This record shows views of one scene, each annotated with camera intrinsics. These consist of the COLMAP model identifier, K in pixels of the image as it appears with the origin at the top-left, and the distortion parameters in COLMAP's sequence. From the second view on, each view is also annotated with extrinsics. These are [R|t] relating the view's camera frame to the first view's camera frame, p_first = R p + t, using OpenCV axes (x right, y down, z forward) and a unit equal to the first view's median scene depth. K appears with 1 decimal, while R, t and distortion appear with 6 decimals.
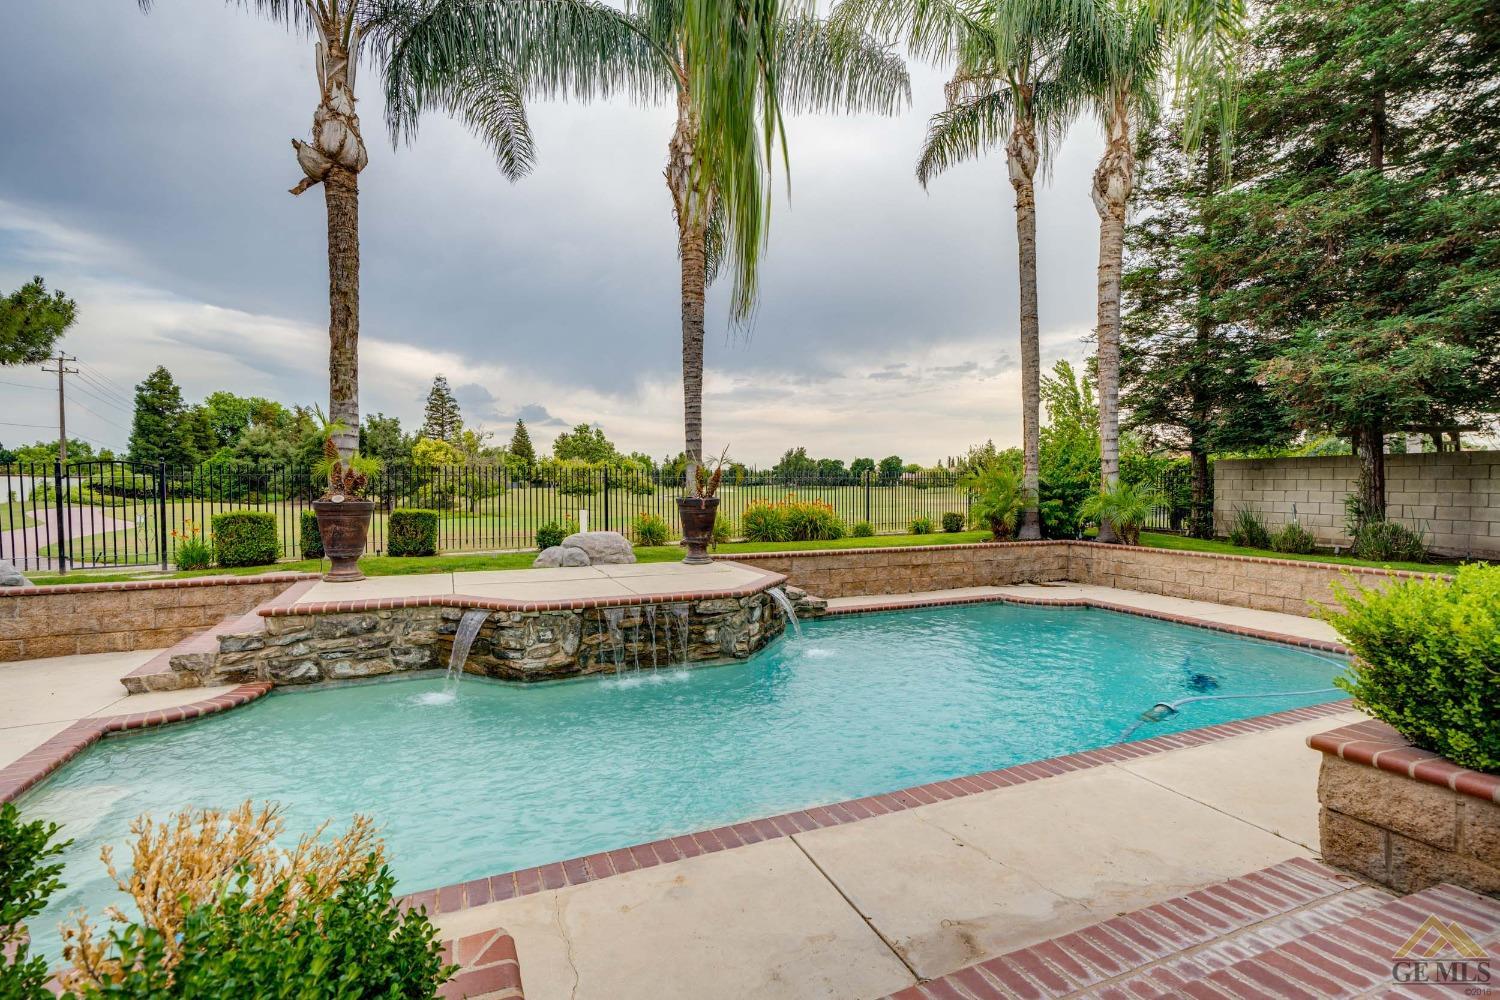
lens RADIAL K [[708.7, 0, 741.6], [0, 708.7, 505.0], [0, 0, 1]] dist [0.011144, 0.003169]
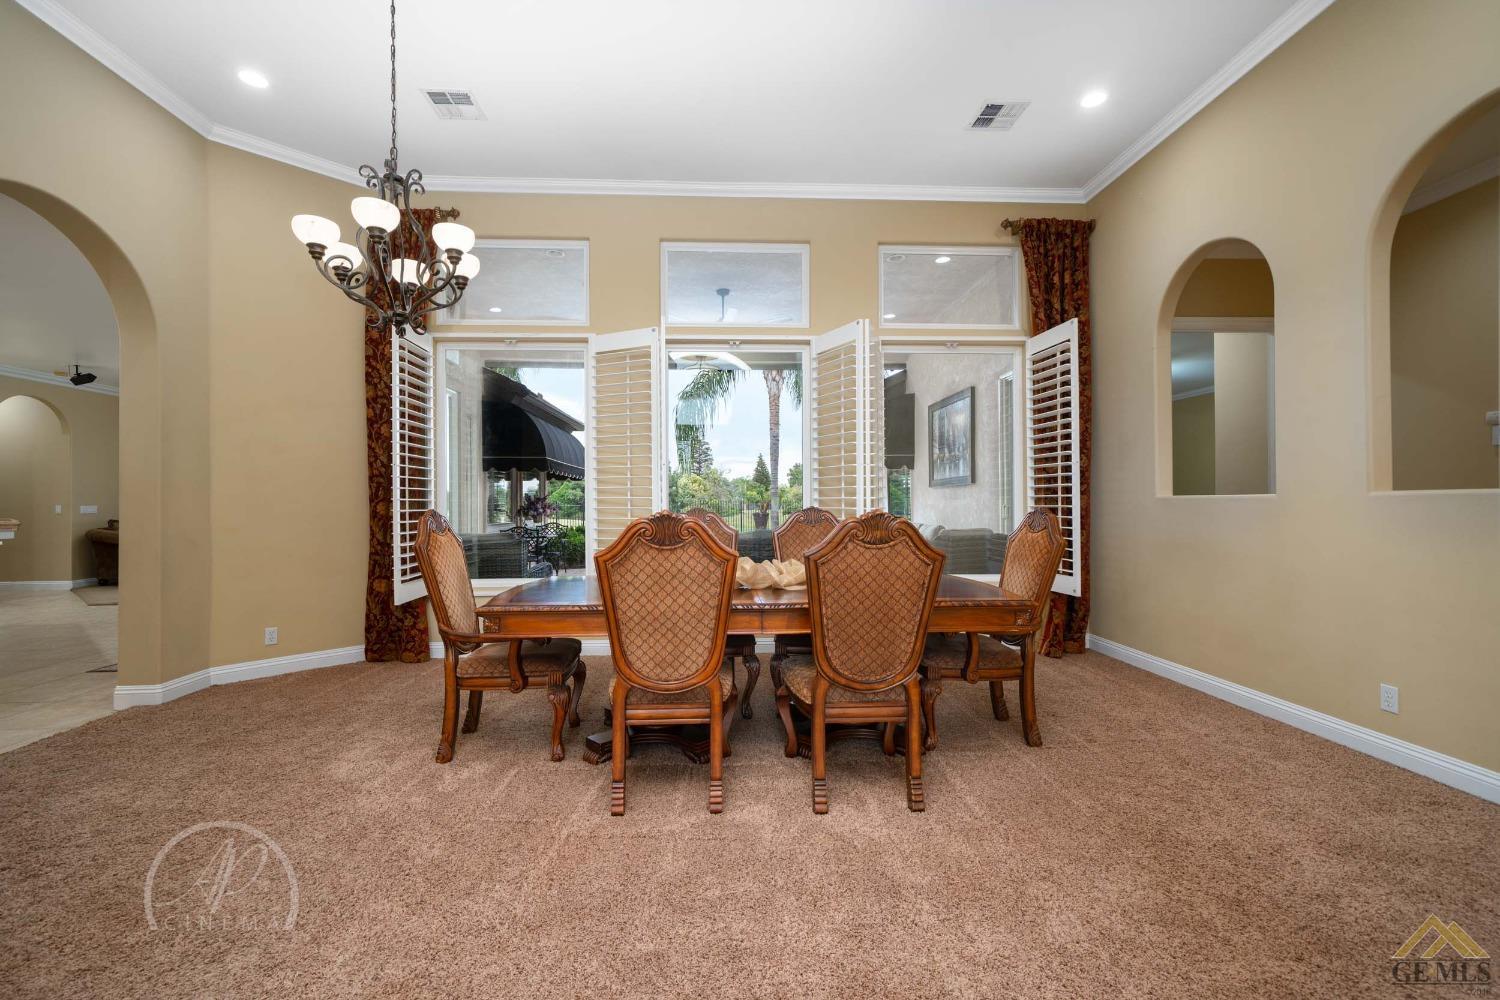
lens RADIAL K [[668.4, 0, 749.8], [0, 668.4, 505.7], [0, 0, 1]] dist [0.003757, 0.000346]
pose [[0.943254, -0.002264, -0.332063, 0.523009], [-0.007168, 0.999605, -0.027174, 0.018466], [0.331993, 0.028013, 0.942866, -0.949360]]
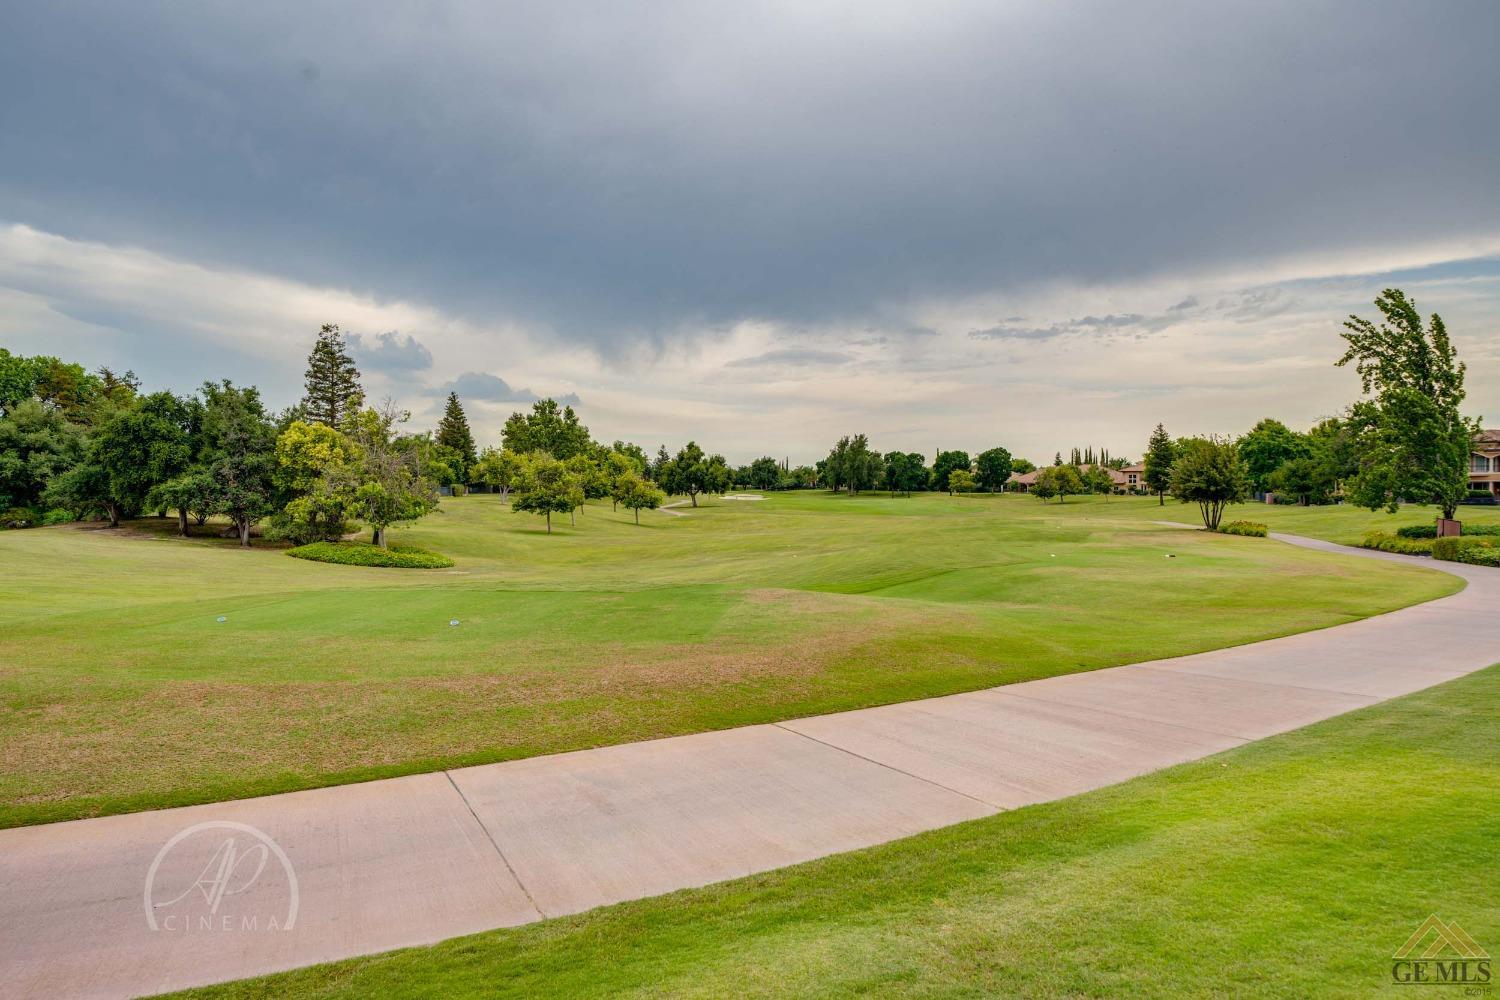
lens RADIAL K [[957.9, 0, 739.6], [0, 957.9, 501.1], [0, 0, 1]] dist [0.019074, 0.003763]
pose [[0.999950, 0.002947, -0.009523, -0.279977], [-0.003046, 0.999941, -0.010415, -0.083931], [0.009492, 0.010444, 0.999900, 0.835053]]
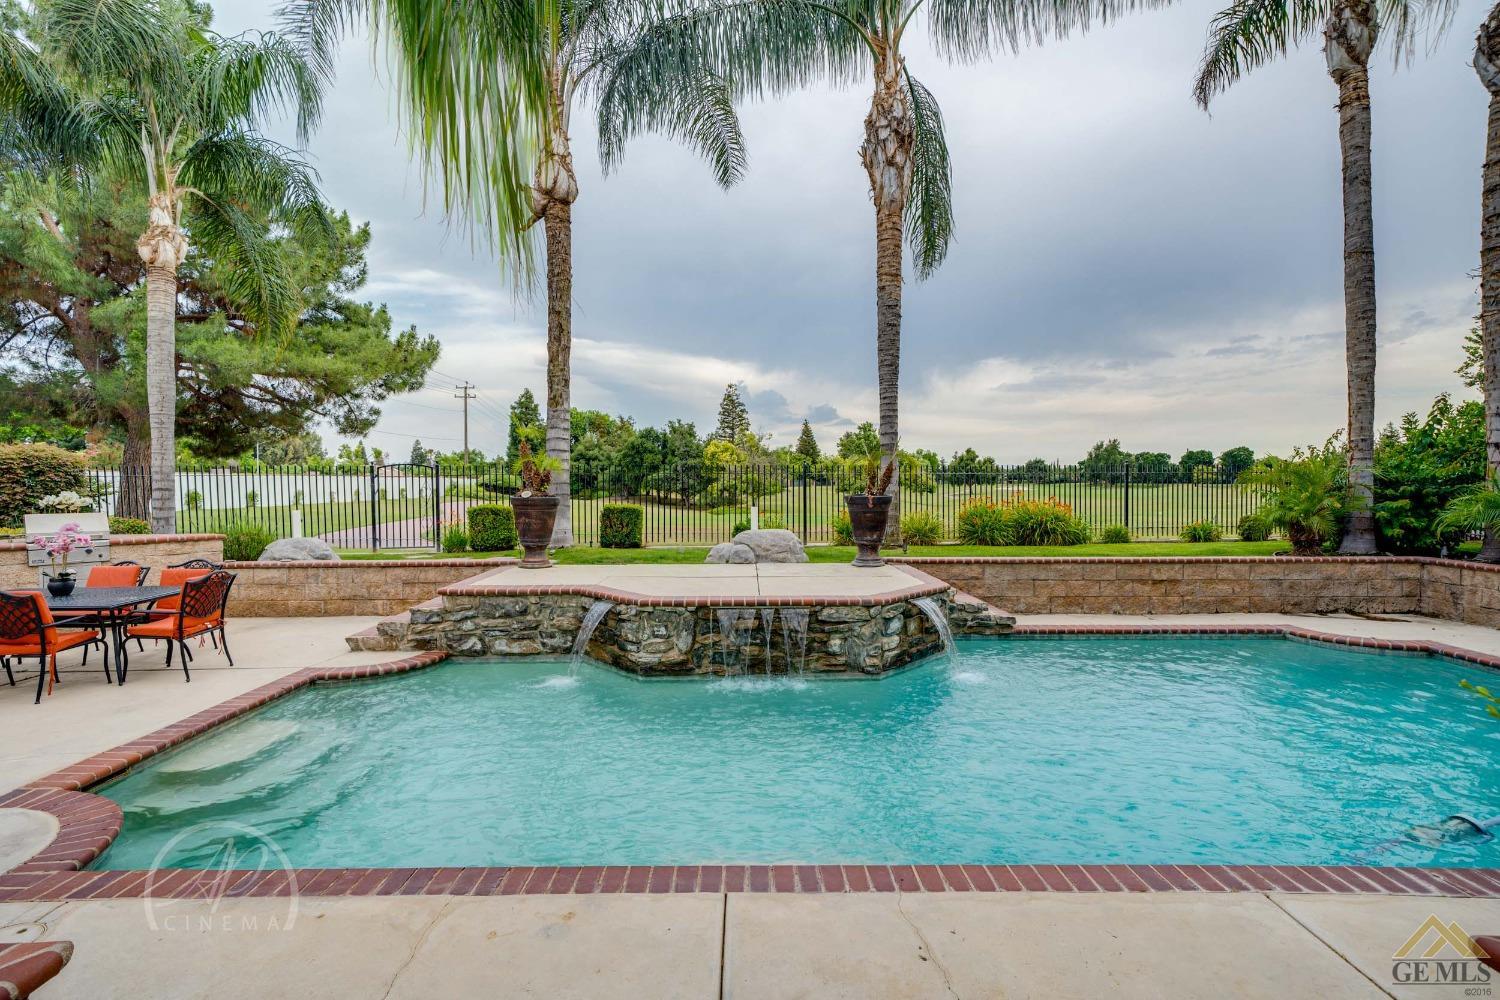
lens RADIAL K [[708.7, 0, 738.6], [0, 708.7, 499.8], [0, 0, 1]] dist [0.011144, 0.003169]
pose [[0.916797, 0.007097, -0.399290, 0.115798], [-0.008963, 0.999956, -0.002806, 0.000072], [0.399252, 0.006152, 0.916821, 0.063597]]
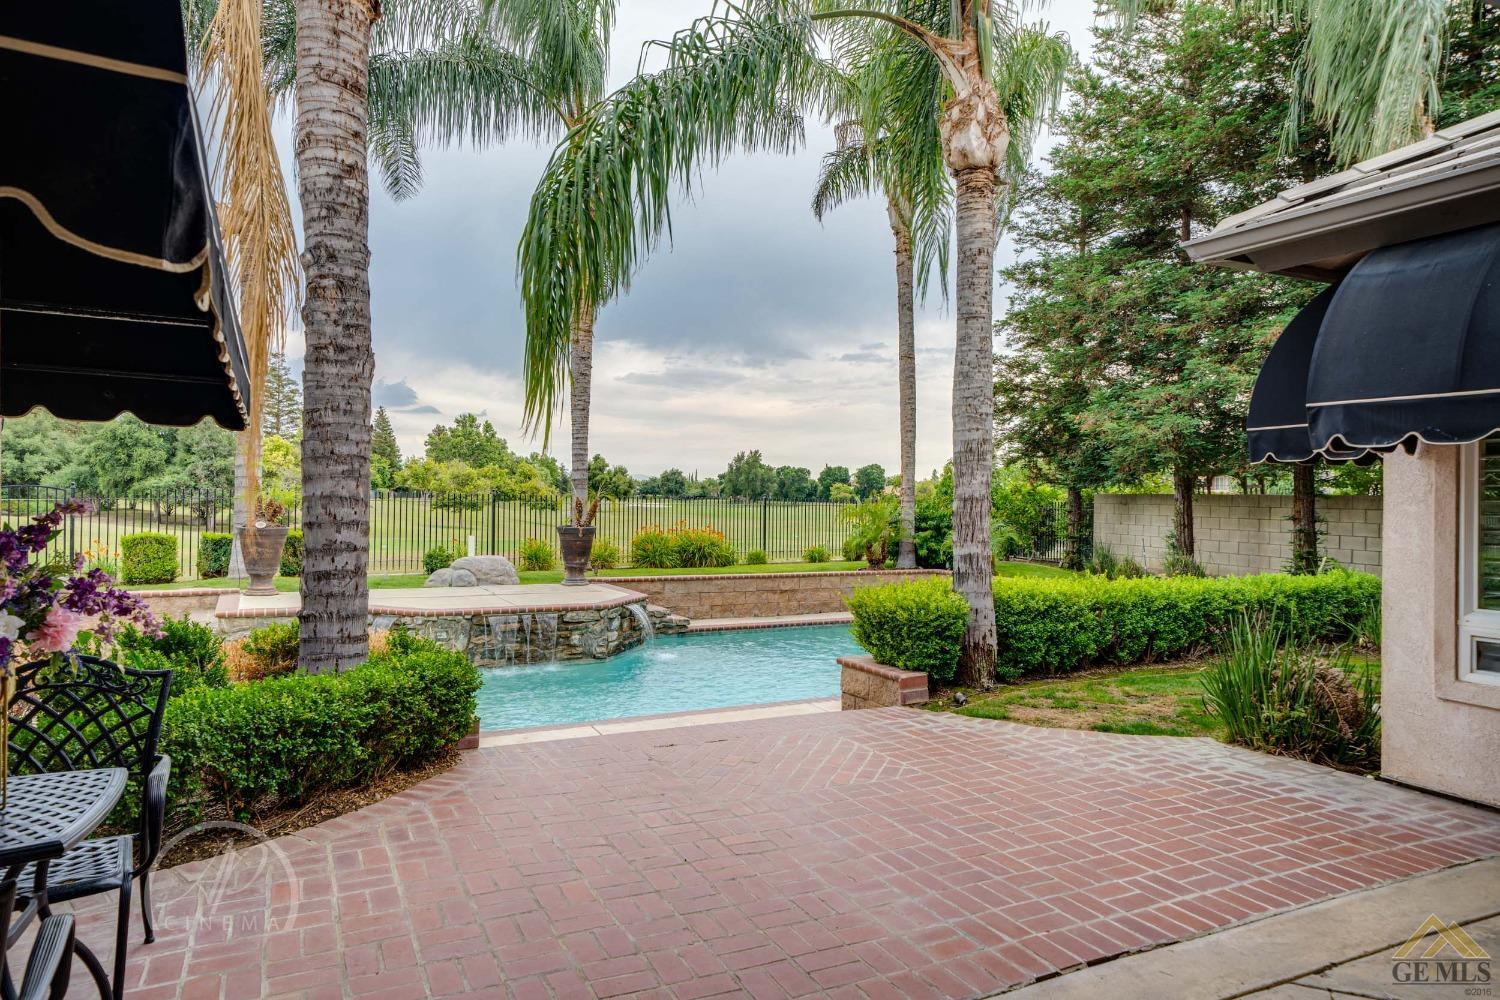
lens RADIAL K [[959.2, 0, 750.1], [0, 959.2, 502.2], [0, 0, 1]] dist [0.035108, -0.000850]
pose [[0.997429, 0.016355, 0.069774, 0.079718], [-0.014762, 0.999620, -0.023279, -0.012985], [-0.070128, 0.022189, 0.997291, -0.402798]]
